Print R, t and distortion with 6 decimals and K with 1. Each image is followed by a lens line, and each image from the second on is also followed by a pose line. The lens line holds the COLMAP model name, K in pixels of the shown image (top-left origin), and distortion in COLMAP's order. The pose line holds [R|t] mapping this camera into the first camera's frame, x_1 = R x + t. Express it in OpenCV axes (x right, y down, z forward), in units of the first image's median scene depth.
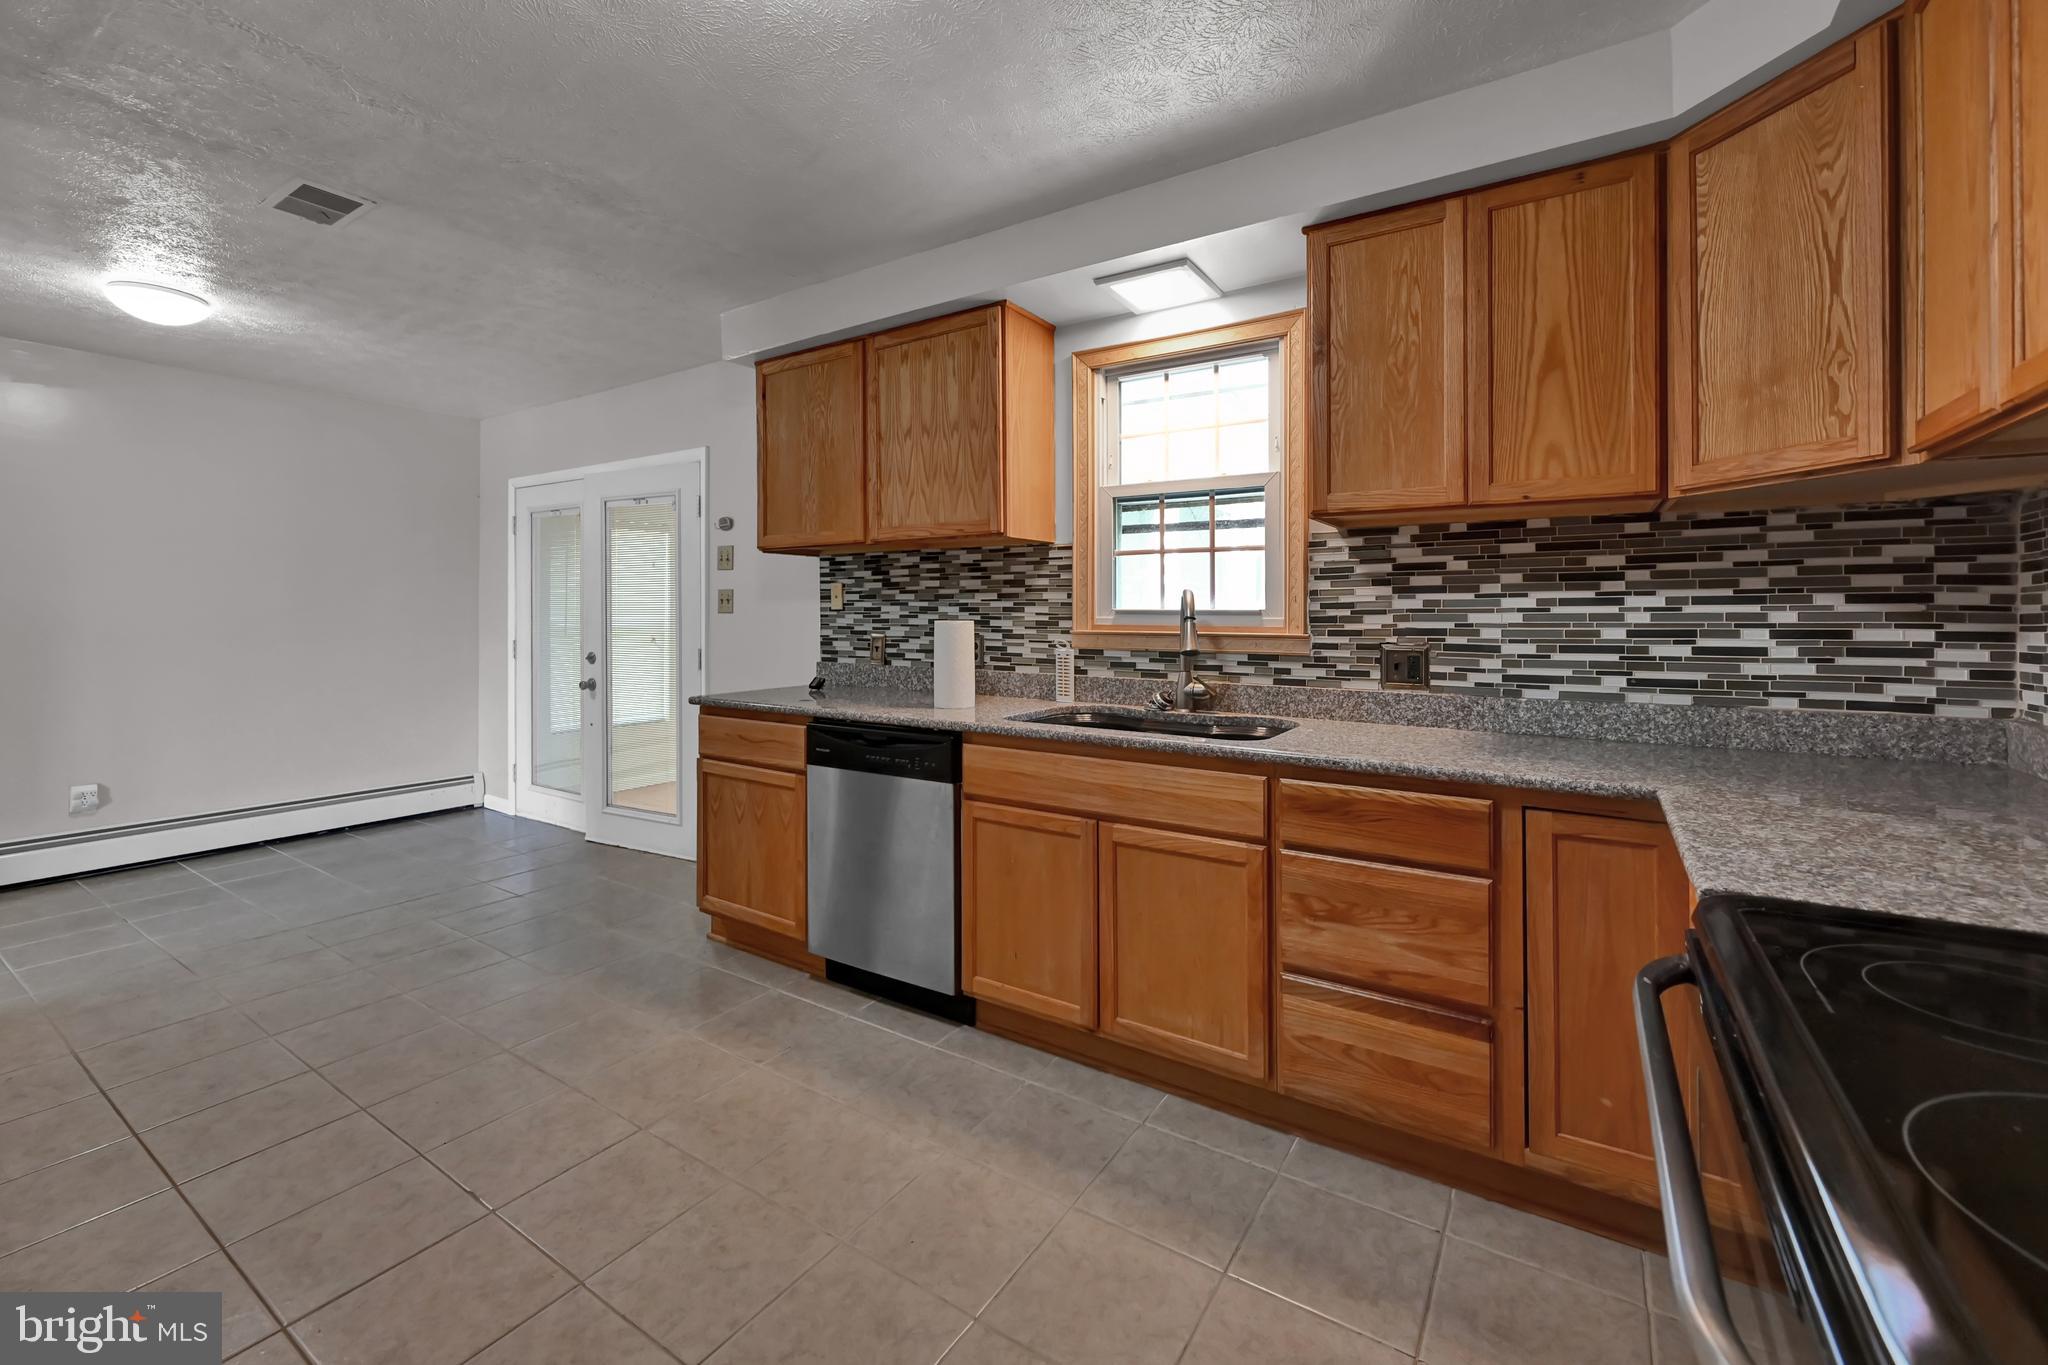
lens RADIAL K [[834.7, 0, 1023.9], [0, 834.7, 616.0], [0, 0, 1]] dist [0.000352, 0.000210]
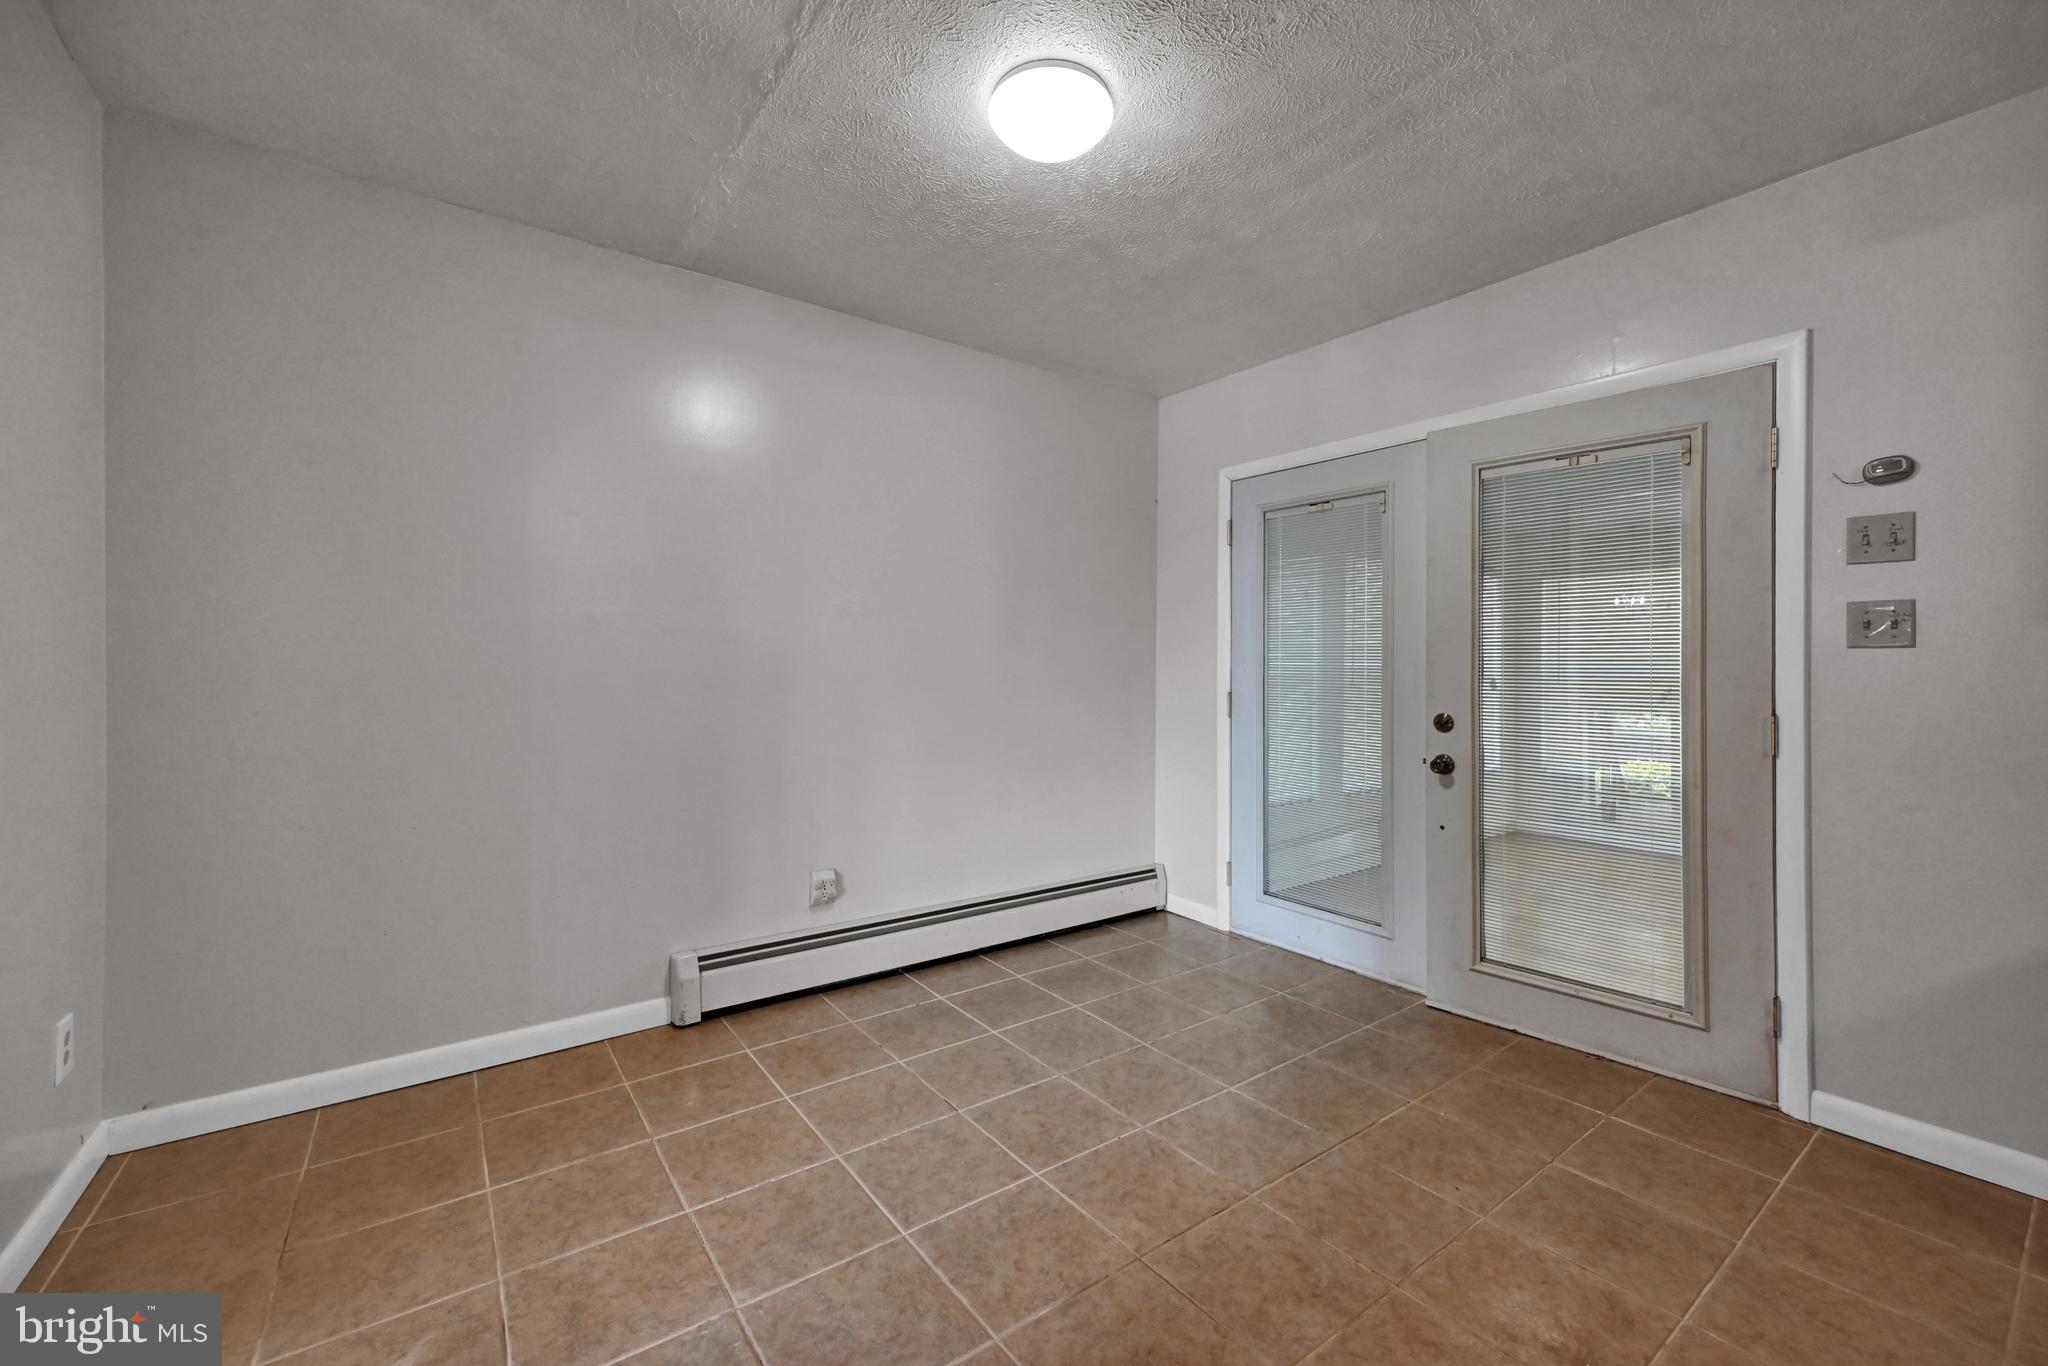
lens RADIAL K [[813.9, 0, 1053.0], [0, 813.9, 706.3], [0, 0, 1]] dist [0.000167, 0.000000]
pose [[0.944542, 0.021540, -0.327684, -0.869583], [-0.008161, 0.999078, 0.042149, 0.020735], [0.328290, -0.037137, 0.943847, 0.466269]]
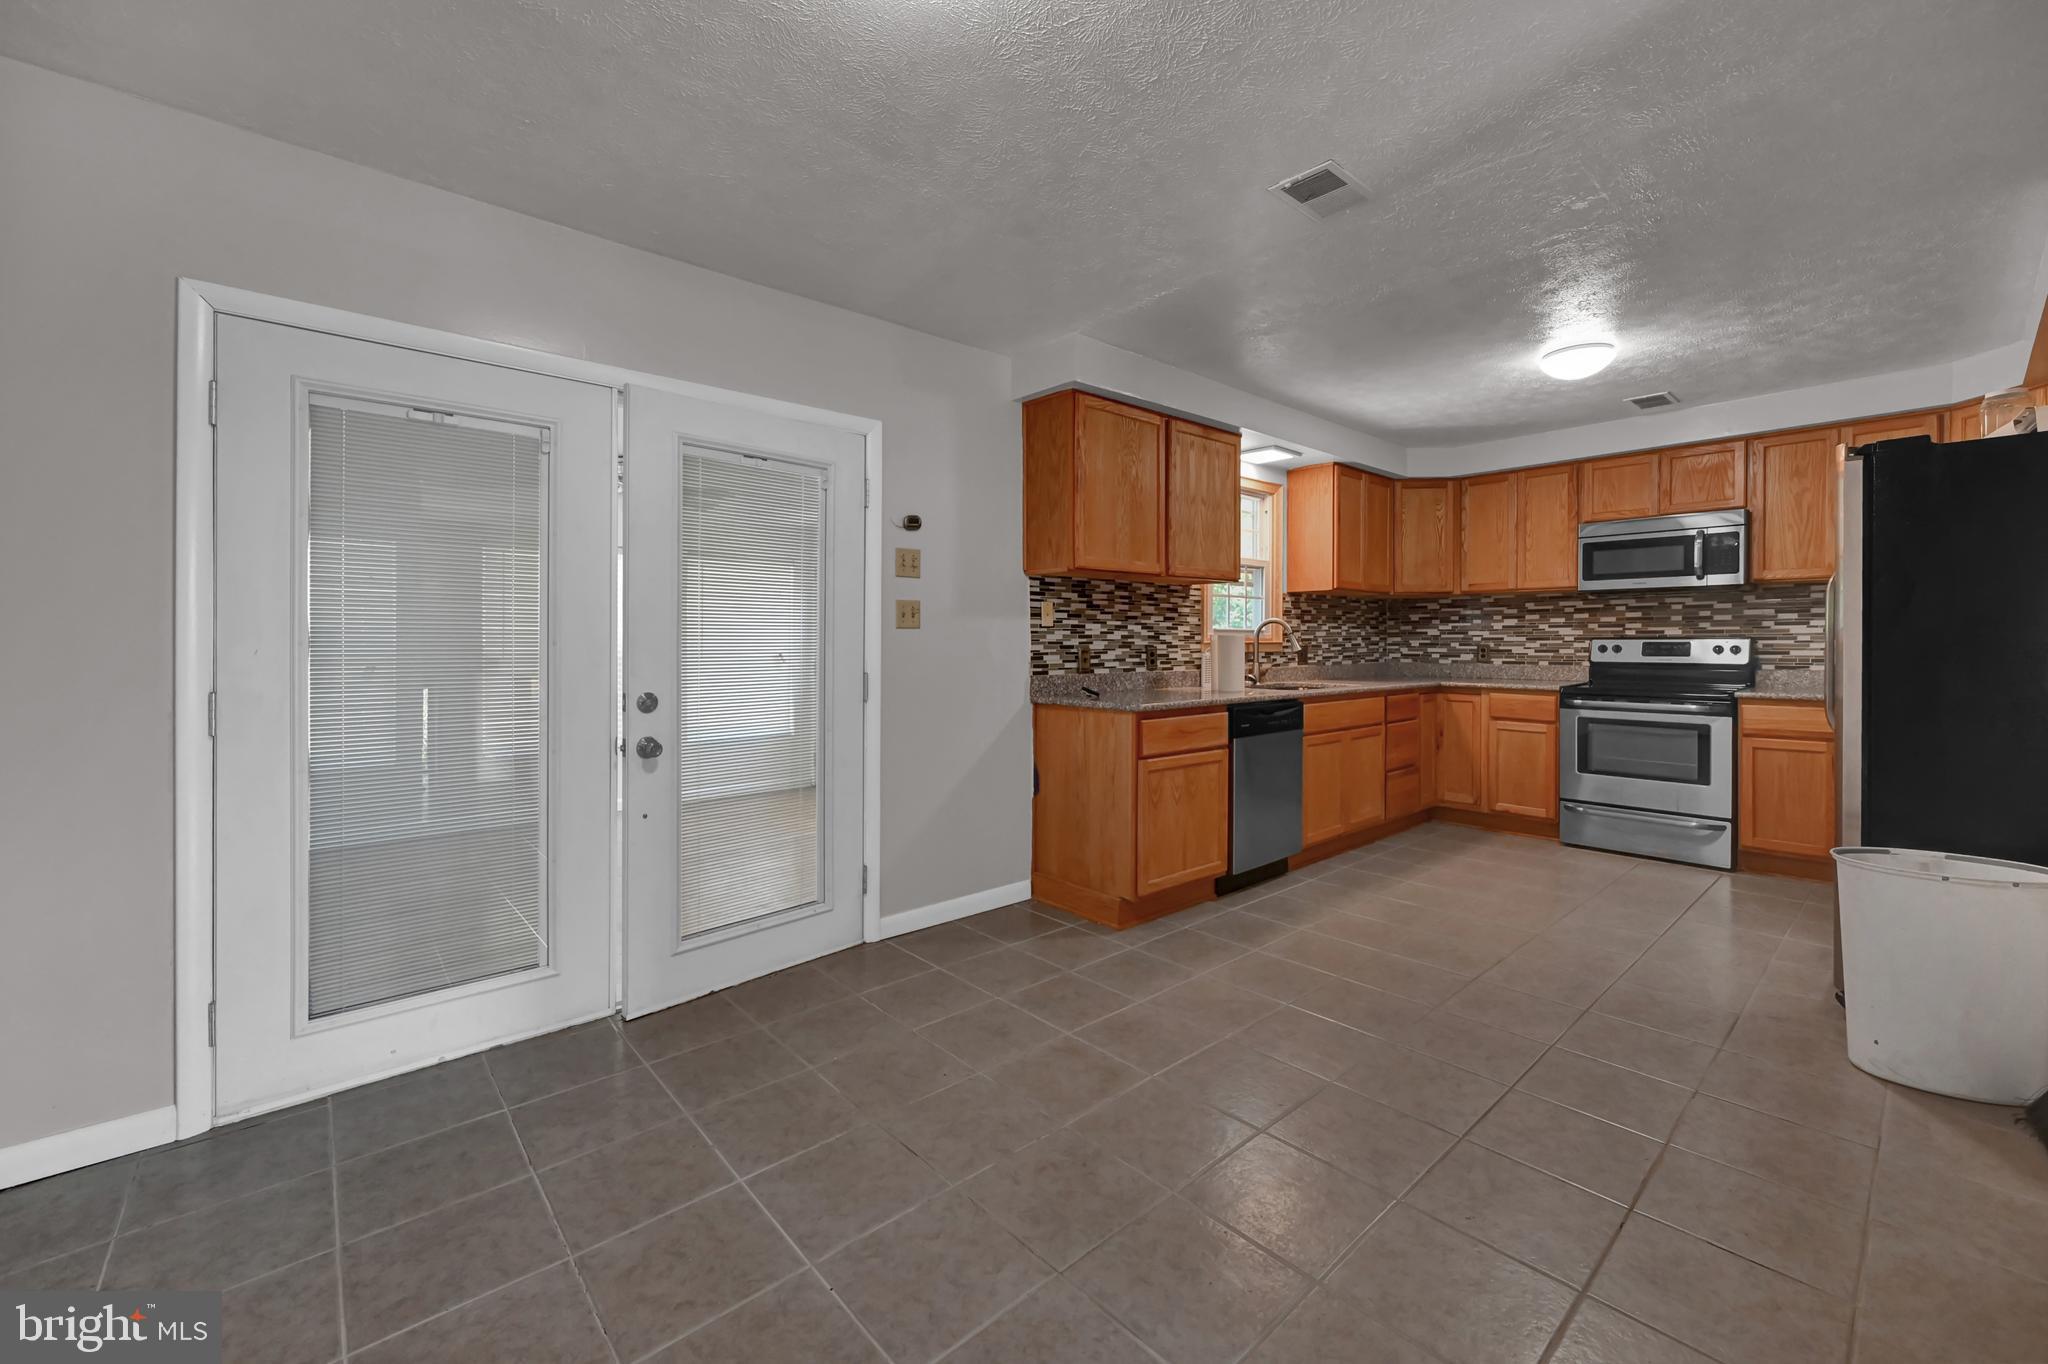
lens RADIAL K [[827.4, 0, 1037.4], [0, 827.4, 655.3], [0, 0, 1]] dist [0.002398, 0.000274]
pose [[0.260370, -0.018810, 0.965326, -1.466478], [0.006867, 0.999821, 0.017630, 0.012624], [-0.965484, 0.002039, 0.260453, 0.848300]]
